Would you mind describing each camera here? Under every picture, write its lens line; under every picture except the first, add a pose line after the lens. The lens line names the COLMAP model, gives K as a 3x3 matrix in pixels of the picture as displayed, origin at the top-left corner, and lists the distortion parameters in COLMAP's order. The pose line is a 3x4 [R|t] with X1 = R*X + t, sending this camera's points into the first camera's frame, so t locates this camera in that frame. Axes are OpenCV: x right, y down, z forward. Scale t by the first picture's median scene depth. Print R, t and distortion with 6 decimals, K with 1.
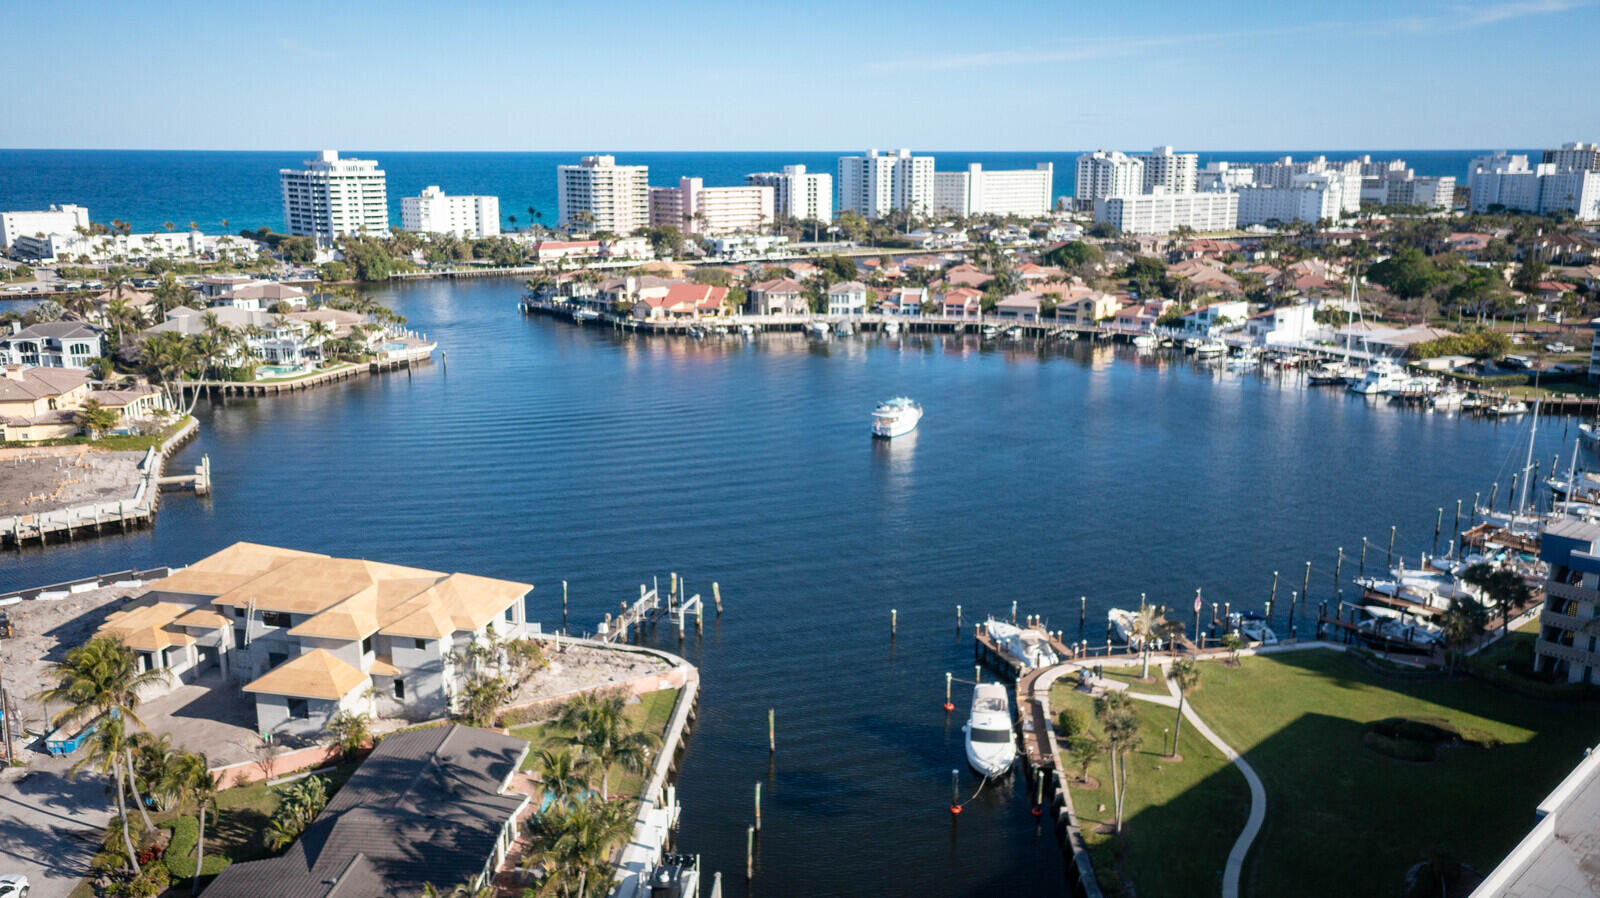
lens RADIAL K [[1271.9, 0, 796.4], [0, 1271.9, 452.2], [0, 0, 1]] dist [-0.030952, 0.089290]
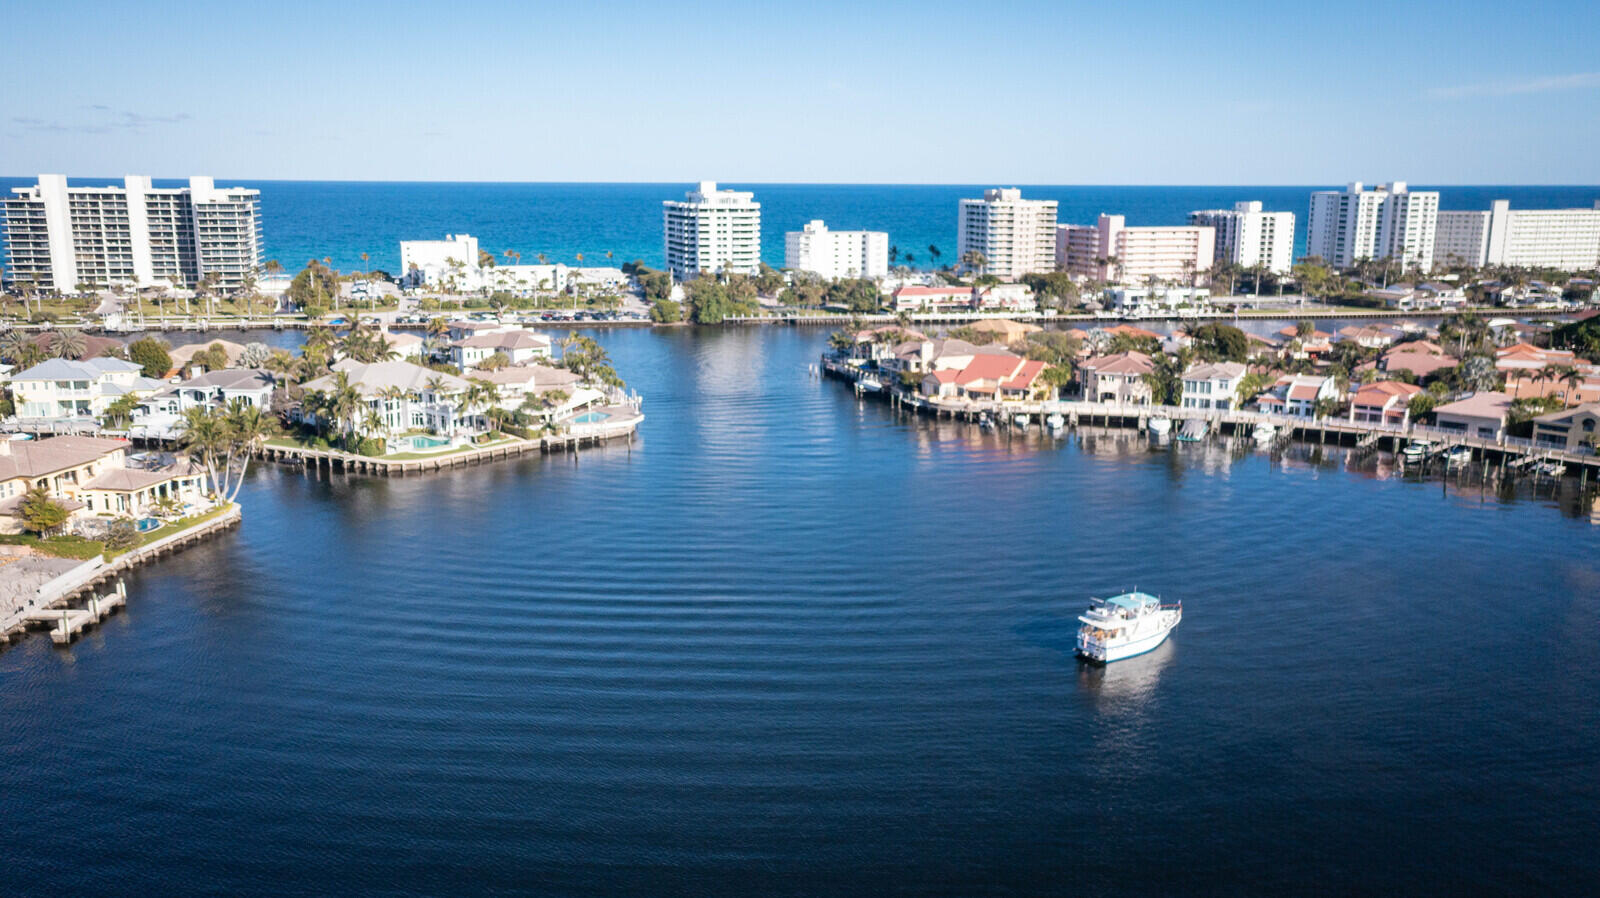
lens RADIAL K [[1272.8, 0, 800.0], [0, 1272.8, 449.0], [0, 0, 1]] dist [-0.004172, 0.037161]
pose [[0.925287, 0.081341, -0.370443, 0.078884], [-0.091647, 0.995739, -0.010271, -0.046507], [0.368029, 0.043453, 0.928798, 0.198927]]
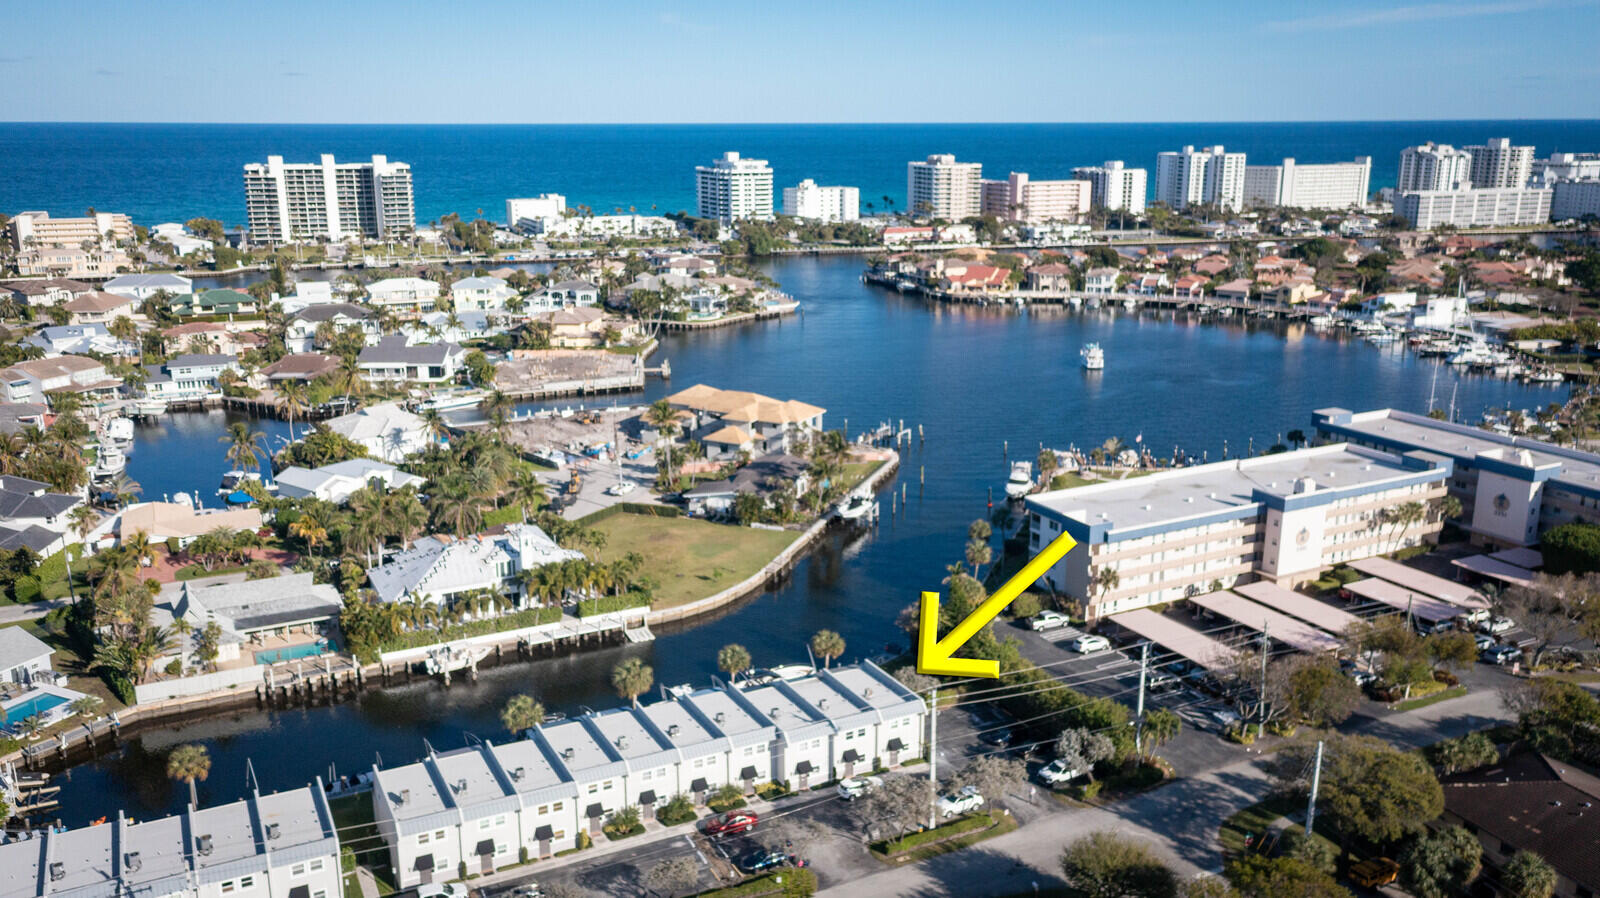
lens RADIAL K [[1271.9, 0, 796.4], [0, 1271.9, 452.2], [0, 0, 1]] dist [-0.030952, 0.089290]
pose [[0.958664, 0.068251, -0.276232, 0.093778], [-0.062184, 0.997593, 0.030673, 0.030159], [0.277661, -0.012228, 0.960601, -0.296226]]
